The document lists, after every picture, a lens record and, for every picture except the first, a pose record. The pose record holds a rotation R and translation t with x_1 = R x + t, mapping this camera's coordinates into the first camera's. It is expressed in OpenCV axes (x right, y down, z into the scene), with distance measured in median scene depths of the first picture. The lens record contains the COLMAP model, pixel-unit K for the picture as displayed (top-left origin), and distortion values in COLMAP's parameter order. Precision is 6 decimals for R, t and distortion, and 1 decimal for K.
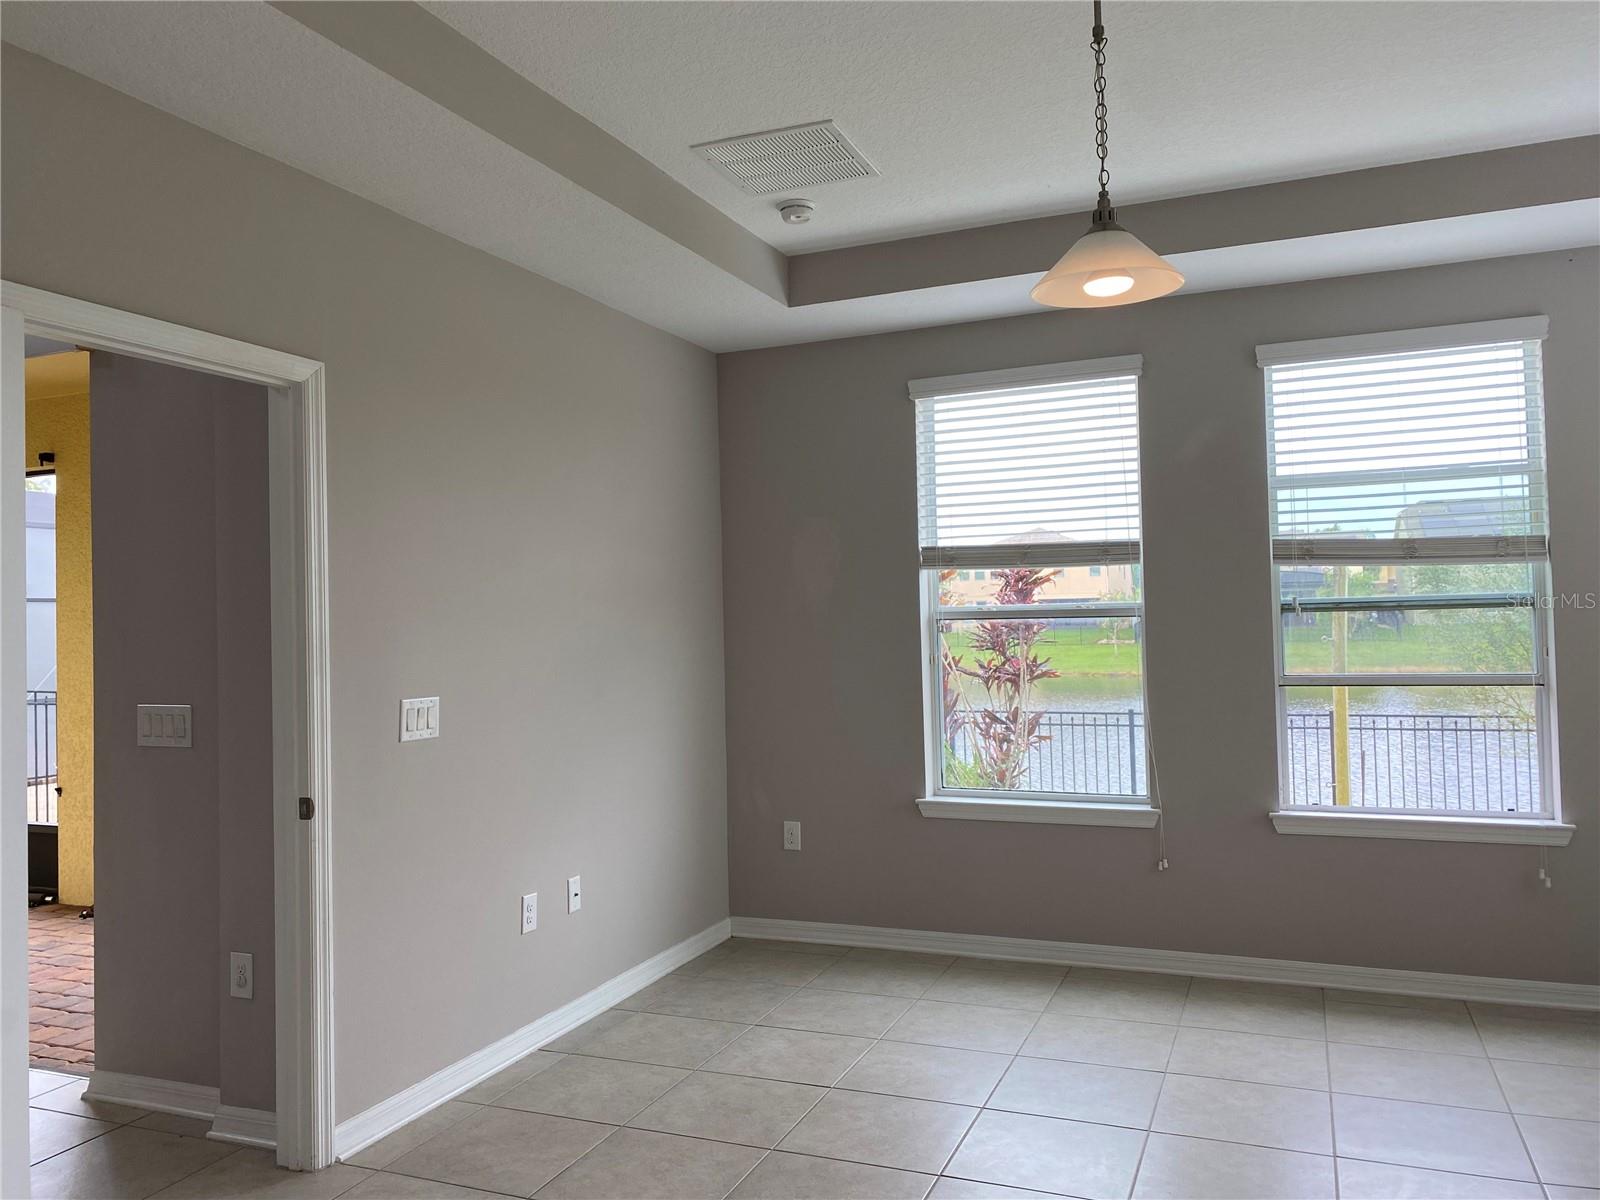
lens RADIAL K [[1242.1, 0, 783.4], [0, 1242.1, 591.3], [0, 0, 1]] dist [0.041368, -0.040959]
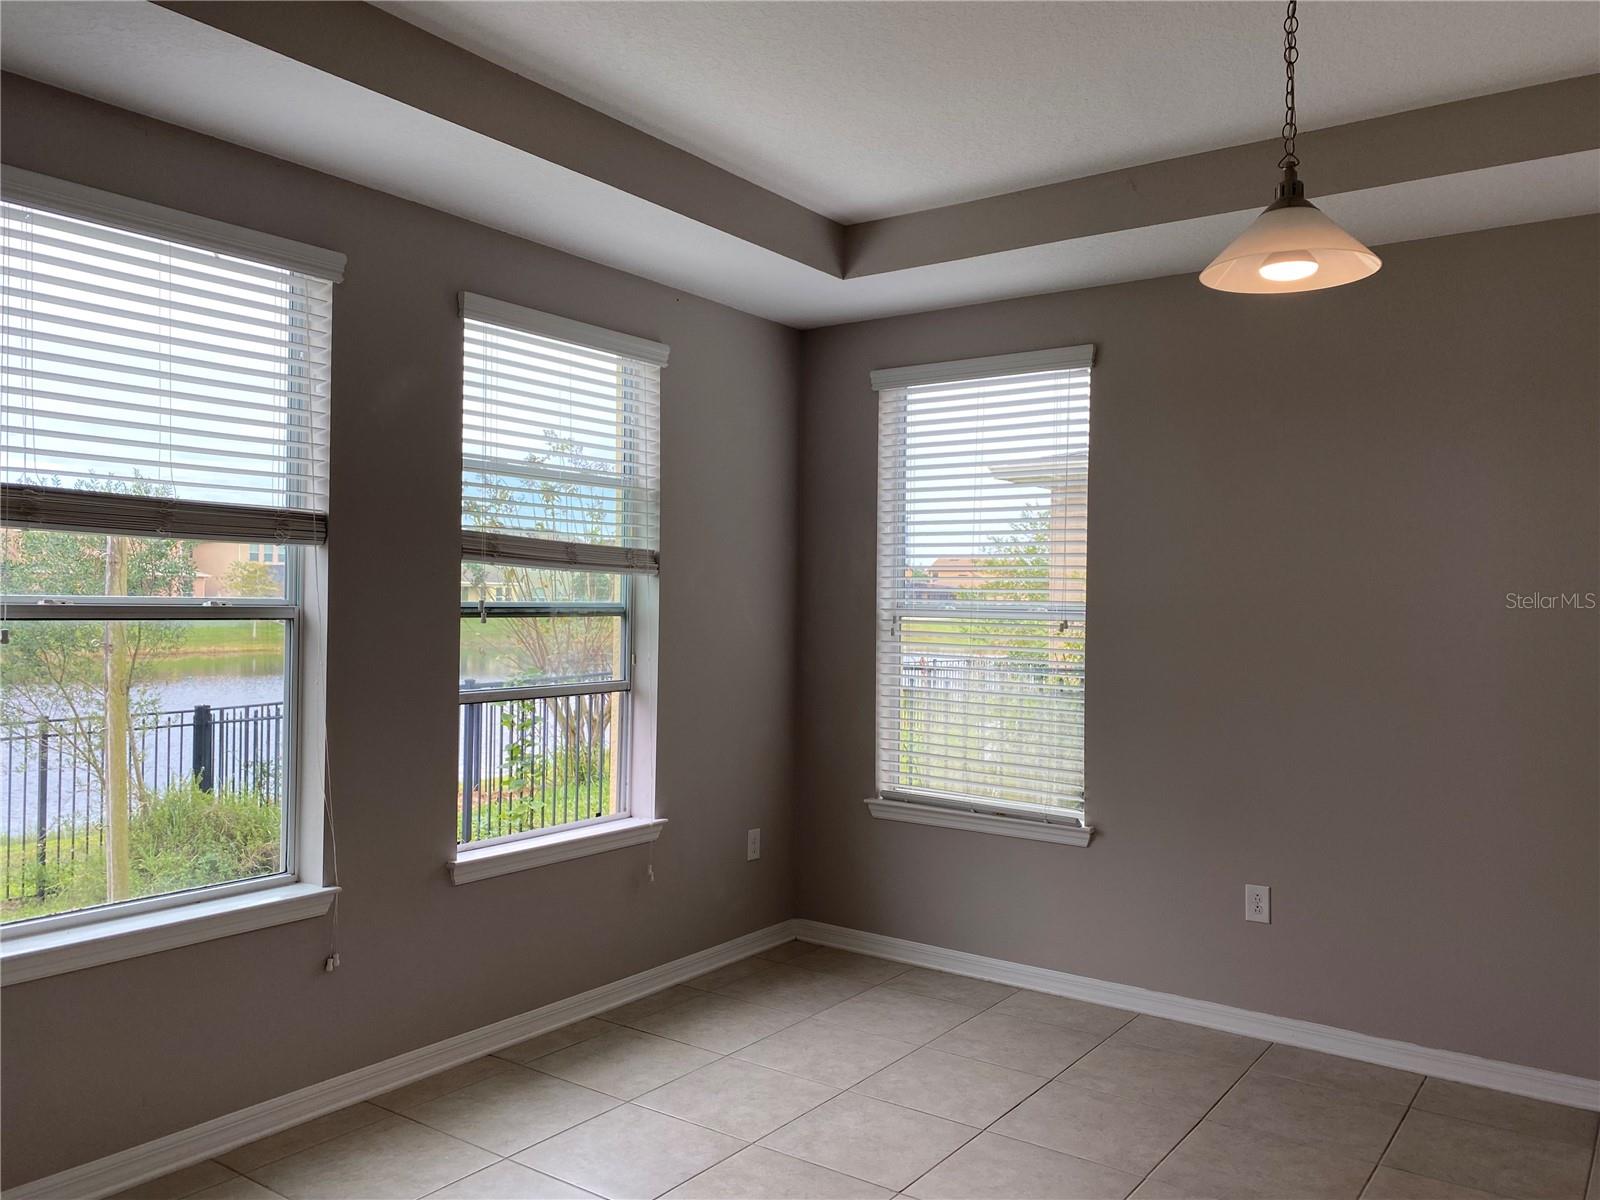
lens RADIAL K [[1242.1, 0, 789.2], [0, 1242.1, 597.3], [0, 0, 1]] dist [0.041368, -0.040959]
pose [[0.218946, 0.028967, 0.975307, -0.387658], [-0.043787, 0.998844, -0.019836, 0.010813], [-0.974754, -0.038363, 0.219961, 0.645927]]
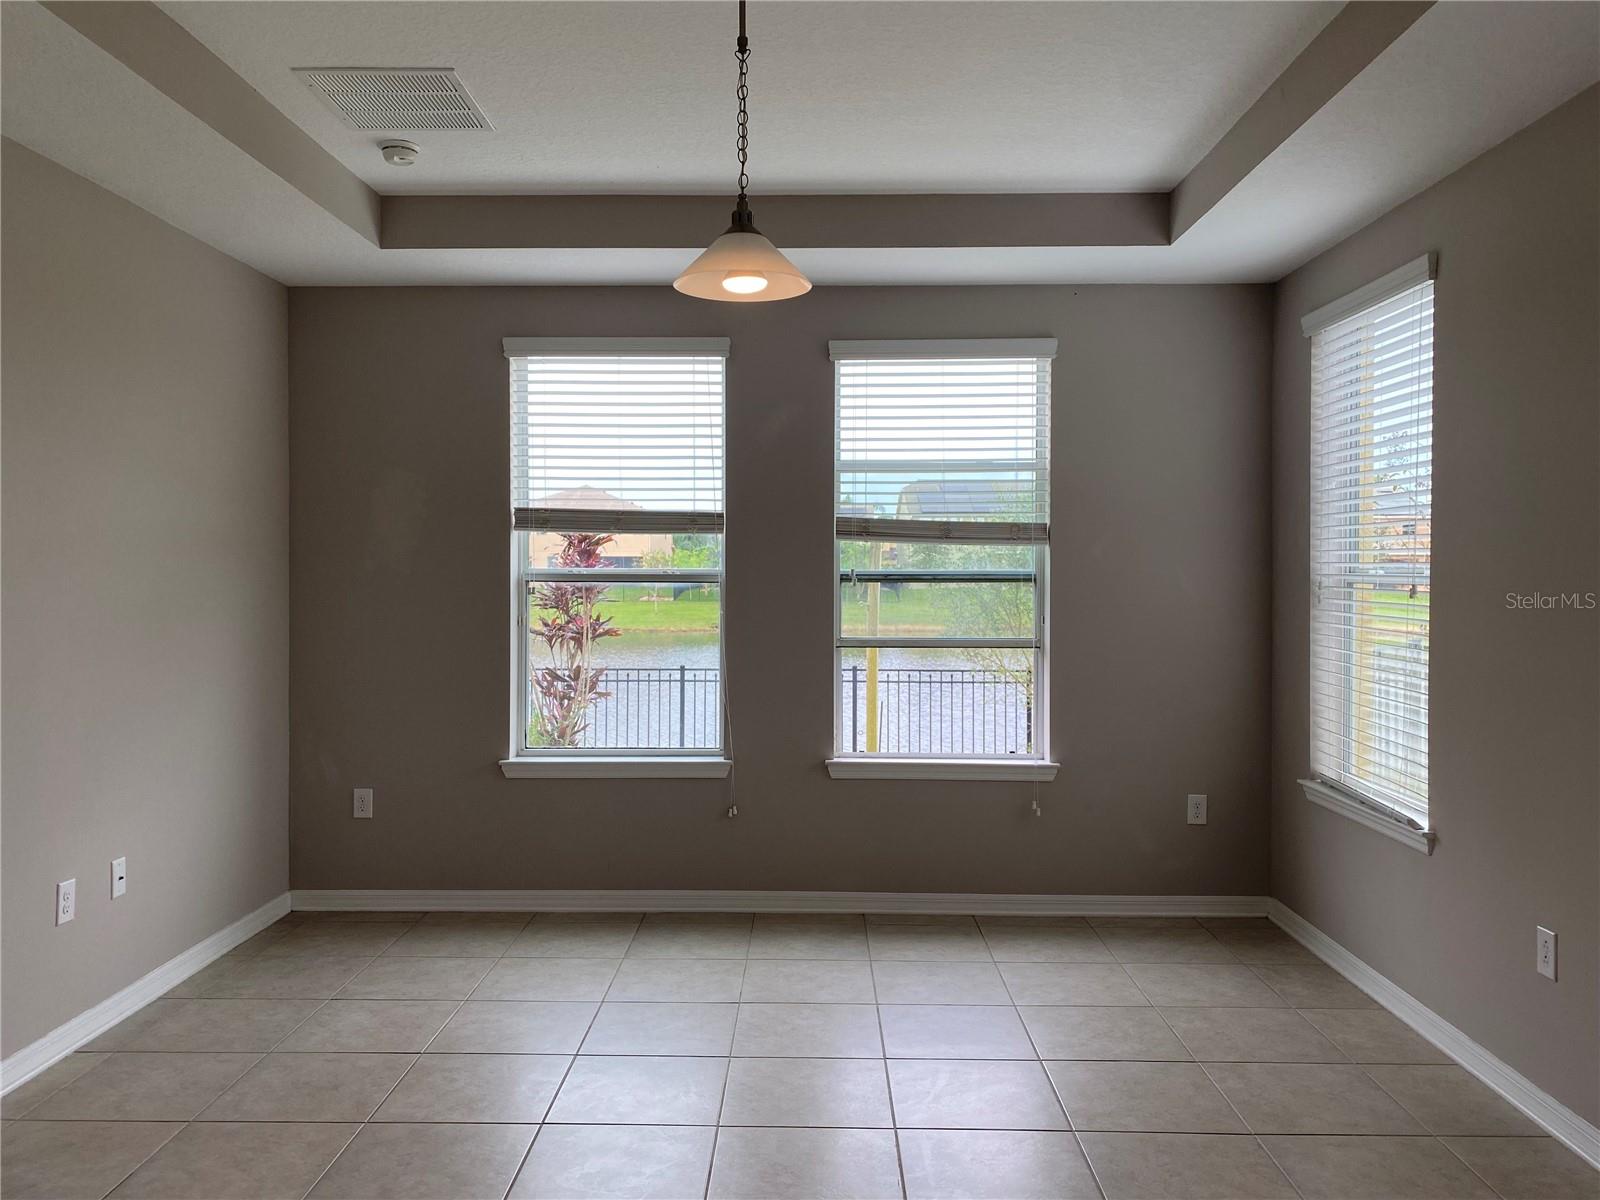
lens RADIAL K [[1242.1, 0, 790.9], [0, 1242.1, 586.2], [0, 0, 1]] dist [0.041368, -0.040959]
pose [[0.929081, 0.021896, 0.369228, -0.054939], [-0.034107, 0.999065, 0.026576, -0.007967], [-0.368301, -0.037284, 0.928959, -0.013113]]
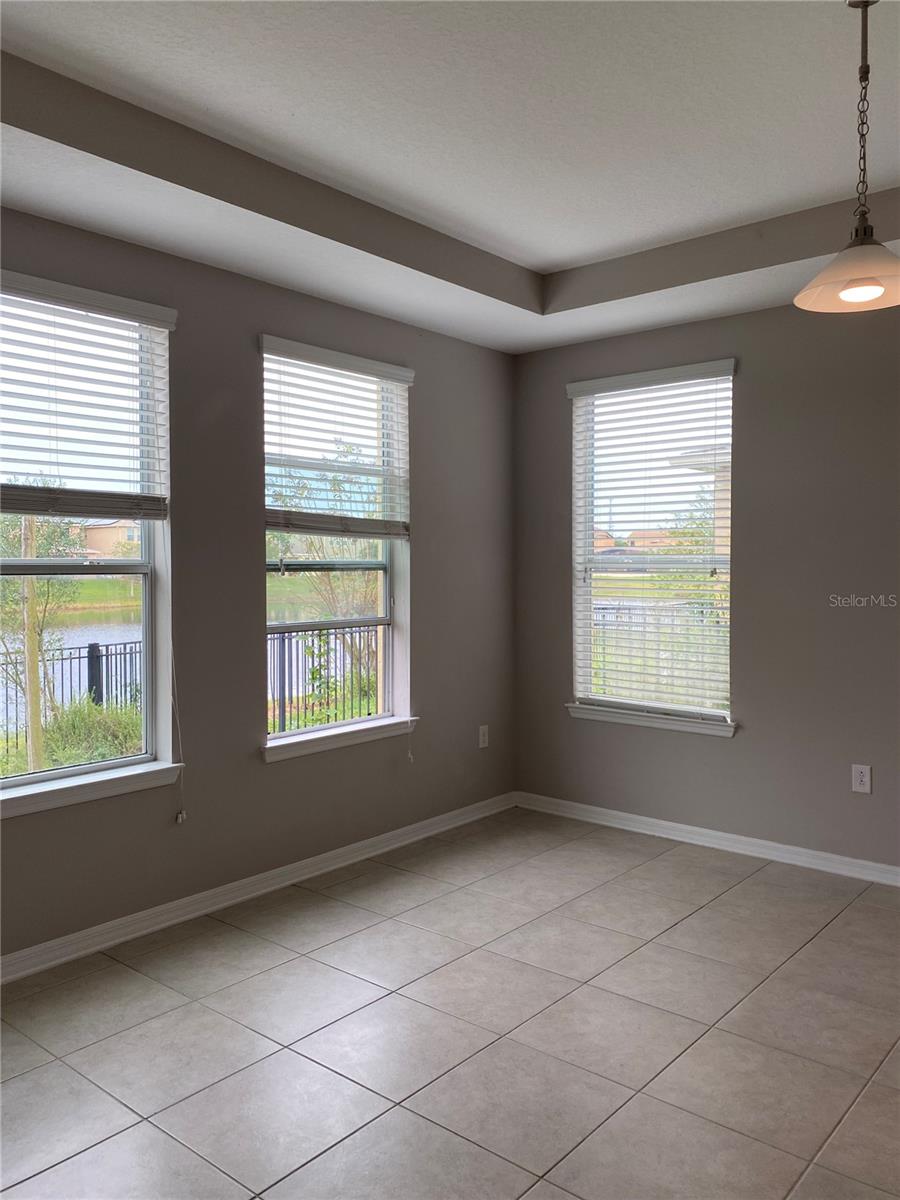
lens RADIAL K [[931.6, 0, 451.3], [0, 931.6, 587.4], [0, 0, 1]] dist [0.041368, -0.040959]
pose [[0.291739, -0.001361, 0.956497, -0.400293], [-0.029219, 0.999520, 0.010334, 0.018610], [-0.956052, -0.030962, 0.291559, 0.624869]]
